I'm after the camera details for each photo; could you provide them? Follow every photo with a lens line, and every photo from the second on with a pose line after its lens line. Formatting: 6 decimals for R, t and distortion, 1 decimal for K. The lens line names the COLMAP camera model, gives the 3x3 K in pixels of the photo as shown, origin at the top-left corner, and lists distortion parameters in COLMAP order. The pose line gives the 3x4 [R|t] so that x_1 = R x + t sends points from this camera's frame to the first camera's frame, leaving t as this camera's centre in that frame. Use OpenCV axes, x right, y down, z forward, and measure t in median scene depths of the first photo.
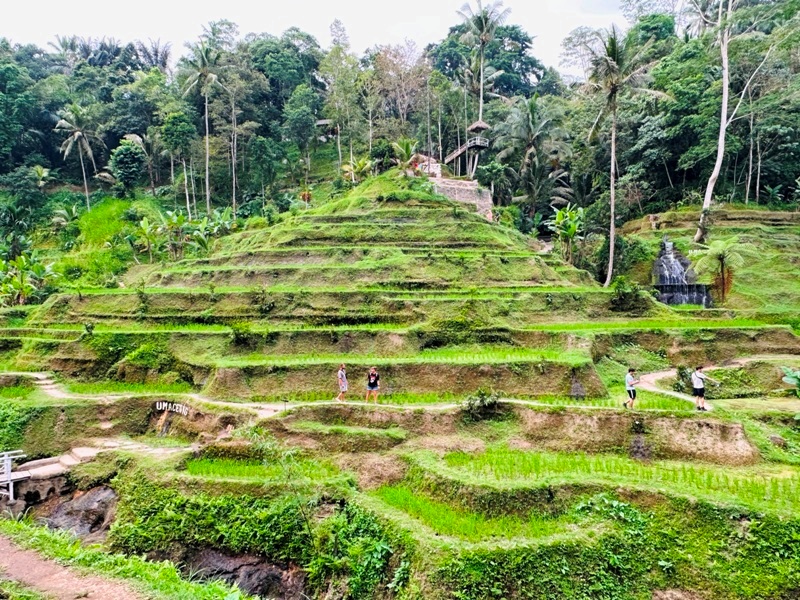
lens RADIAL K [[533.5, 0, 395.7], [0, 533.5, 302.4], [0, 0, 1]] dist [-0.008690, 0.012579]
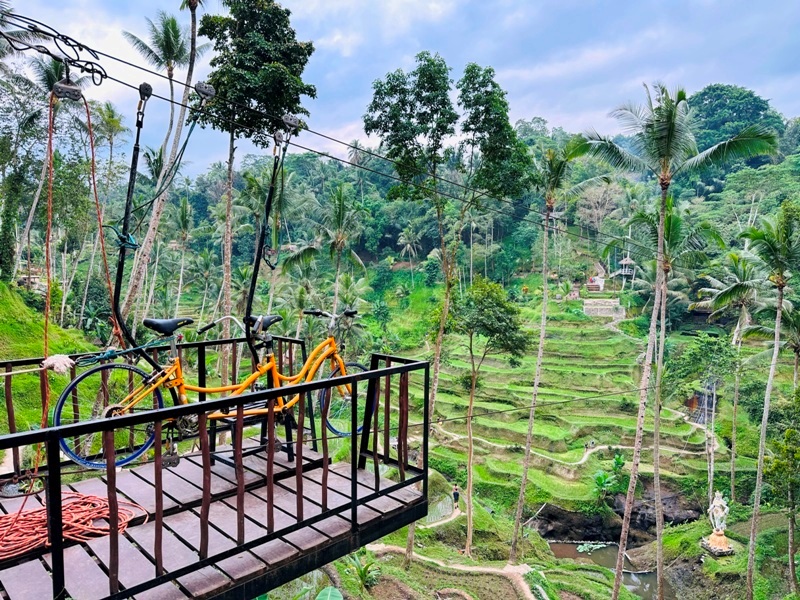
lens RADIAL K [[556.6, 0, 395.9], [0, 556.6, 303.0], [0, 0, 1]] dist [0.064483, -0.067874]
pose [[0.853370, 0.061759, -0.517635, 0.852856], [-0.012658, 0.995120, 0.097858, -0.693233], [0.521153, -0.076957, 0.849987, -1.531883]]
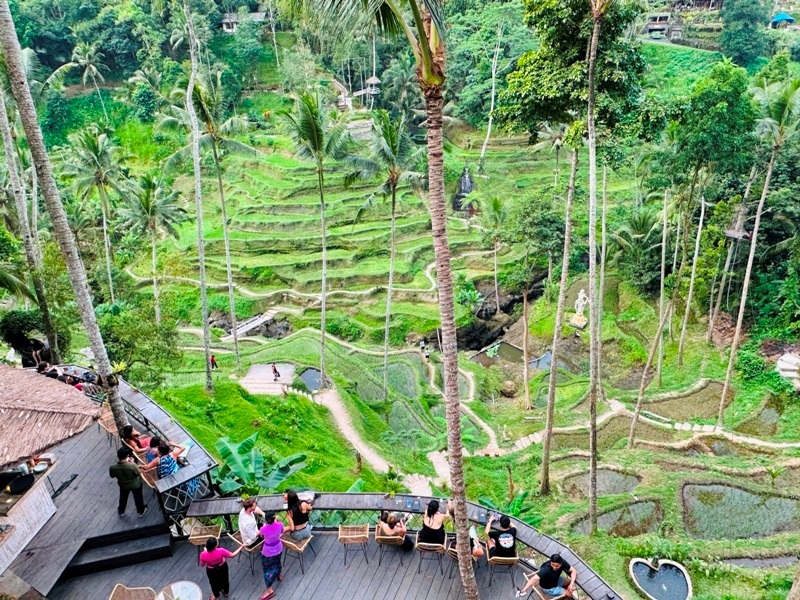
lens RADIAL K [[556.6, 0, 398.8], [0, 556.6, 296.2], [0, 0, 1]] dist [0.064483, -0.067874]
pose [[0.982681, -0.093265, 0.160125, -0.211909], [0.007979, 0.884606, 0.466271, -1.052258], [-0.185134, -0.456918, 0.870029, -1.623492]]
